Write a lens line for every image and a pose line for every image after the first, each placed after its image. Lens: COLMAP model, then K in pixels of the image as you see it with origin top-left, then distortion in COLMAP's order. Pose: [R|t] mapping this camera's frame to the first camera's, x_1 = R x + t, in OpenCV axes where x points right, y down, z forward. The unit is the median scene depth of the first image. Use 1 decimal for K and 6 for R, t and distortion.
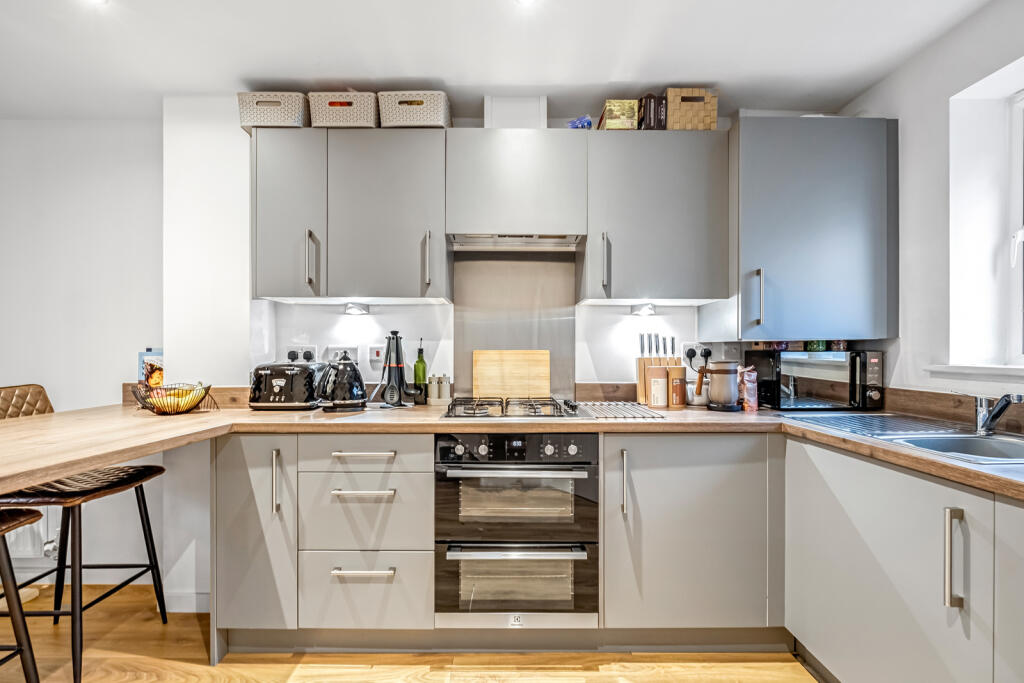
lens RADIAL K [[460.7, 0, 513.1], [0, 460.7, 351.1], [0, 0, 1]] dist [-0.003687, -0.000524]
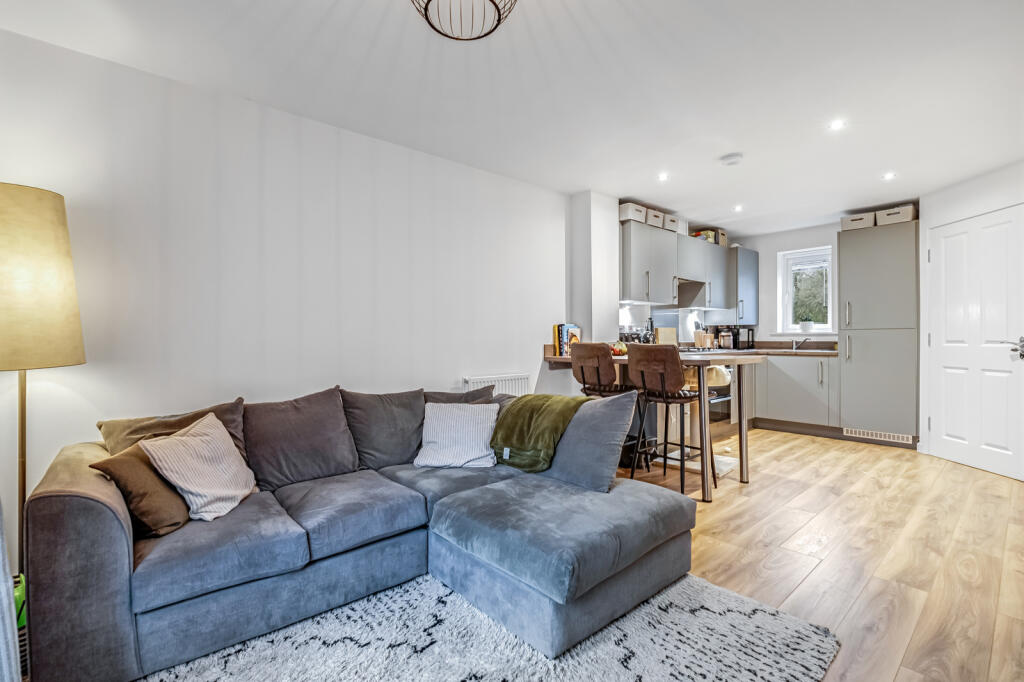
lens RADIAL K [[453.5, 0, 547.7], [0, 453.5, 340.9], [0, 0, 1]] dist [-0.001688, -0.000212]
pose [[0.738414, -0.006672, 0.674314, -2.189321], [0.004993, 0.999978, 0.004426, 0.057719], [-0.674329, 0.000098, 0.738431, -0.270117]]
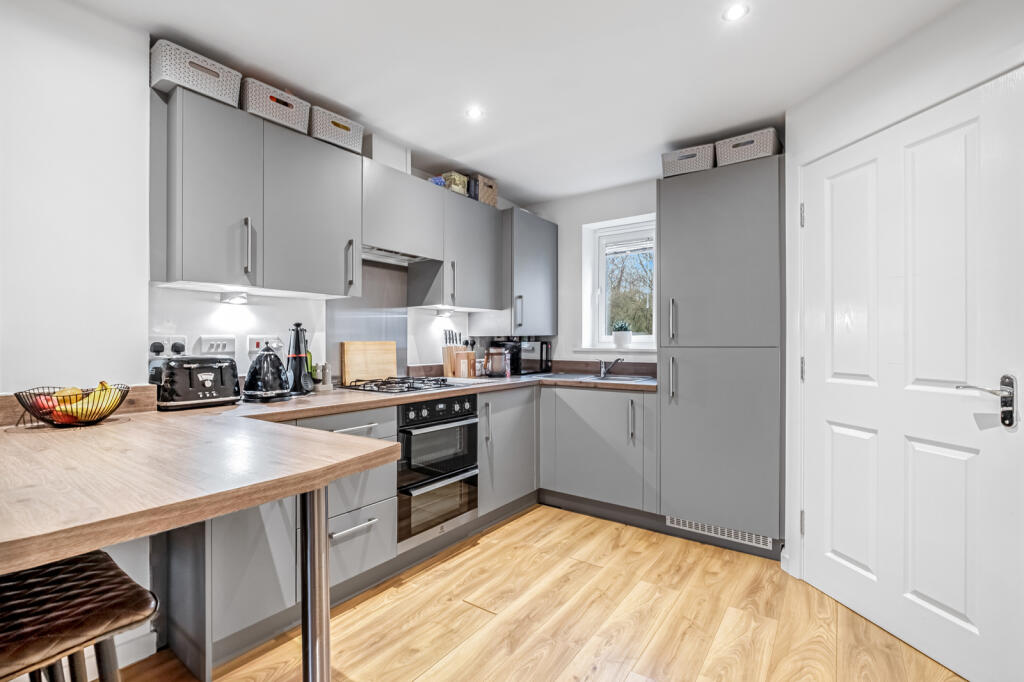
lens RADIAL K [[450.9, 0, 506.9], [0, 450.9, 343.6], [0, 0, 1]] dist [-0.001530, -0.000786]
pose [[0.607392, -0.004876, 0.794388, -0.841266], [0.002226, 0.999988, 0.004436, 0.000040], [-0.794399, -0.000926, 0.607395, -0.014242]]
